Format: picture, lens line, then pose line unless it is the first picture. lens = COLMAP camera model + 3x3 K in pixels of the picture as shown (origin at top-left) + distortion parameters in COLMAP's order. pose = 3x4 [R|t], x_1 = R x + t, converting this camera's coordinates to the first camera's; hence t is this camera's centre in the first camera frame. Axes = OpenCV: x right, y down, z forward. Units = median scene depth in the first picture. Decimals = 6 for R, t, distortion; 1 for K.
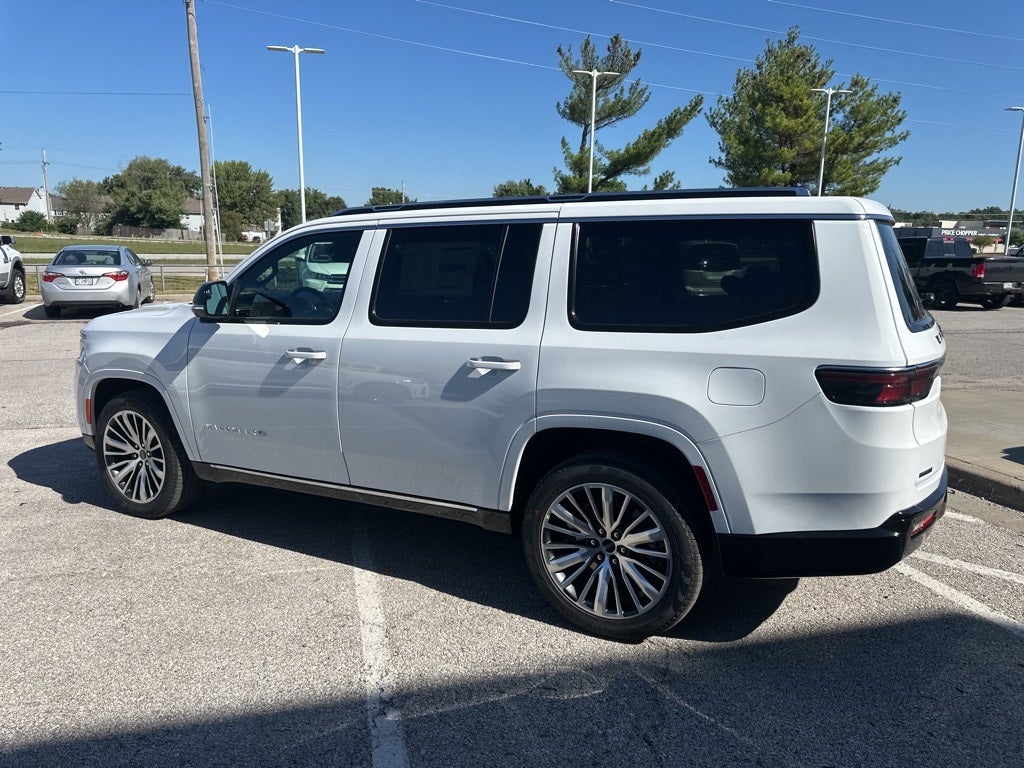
lens RADIAL K [[721.7, 0, 508.1], [0, 721.7, 379.2], [0, 0, 1]] dist [0.045872, -0.055326]
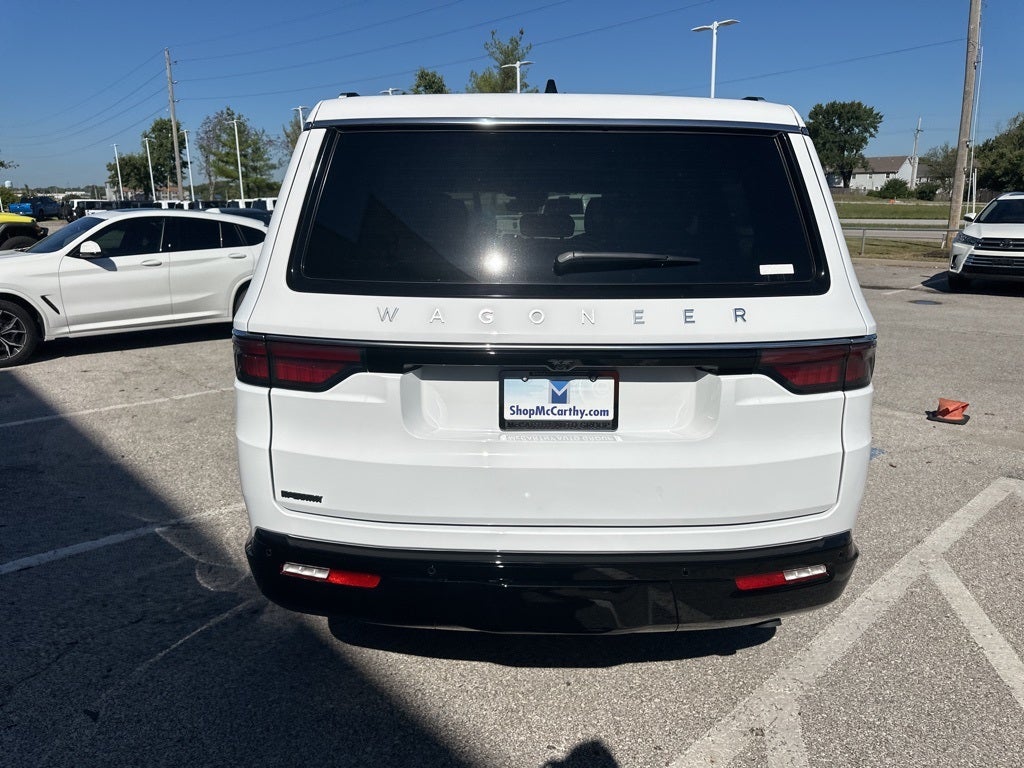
lens RADIAL K [[721.7, 0, 510.4], [0, 721.7, 378.9], [0, 0, 1]] dist [0.045872, -0.055326]
pose [[0.479357, 0.192259, -0.856302, 0.752619], [-0.155389, 0.978887, 0.132795, -0.062878], [0.863754, 0.069404, 0.499112, 0.499533]]
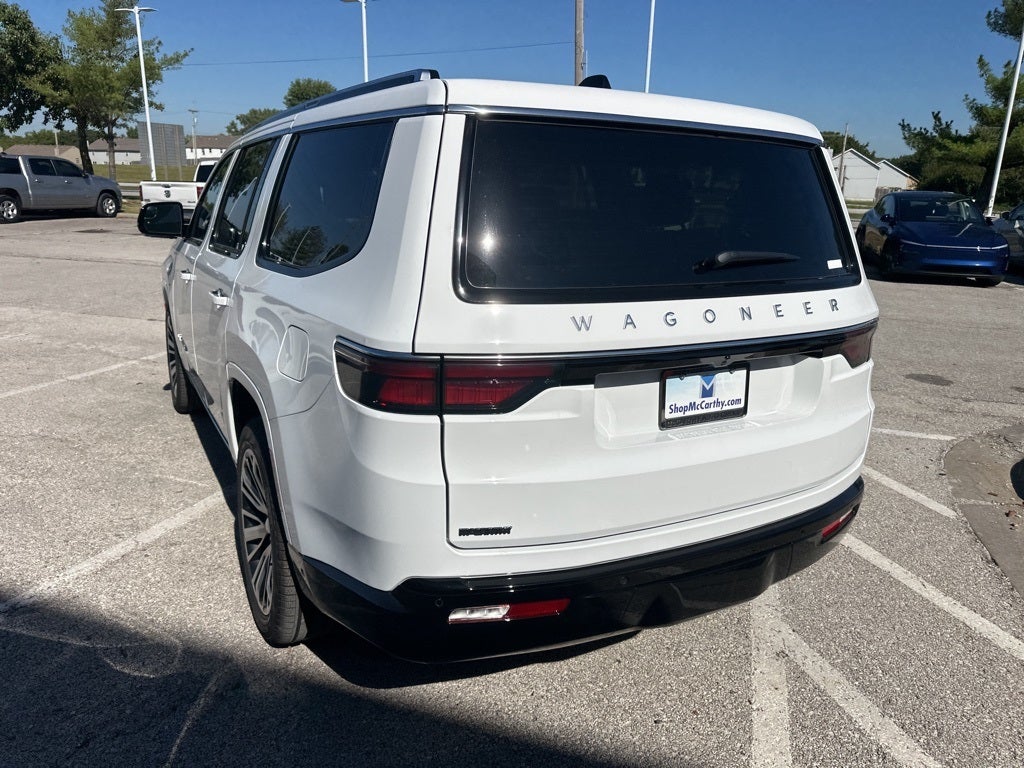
lens RADIAL K [[721.7, 0, 507.2], [0, 721.7, 379.8], [0, 0, 1]] dist [0.045872, -0.055326]
pose [[0.838641, 0.155945, -0.521883, 0.541035], [-0.120781, 0.987528, 0.100996, -0.038628], [0.531124, -0.021666, 0.847017, 0.301121]]
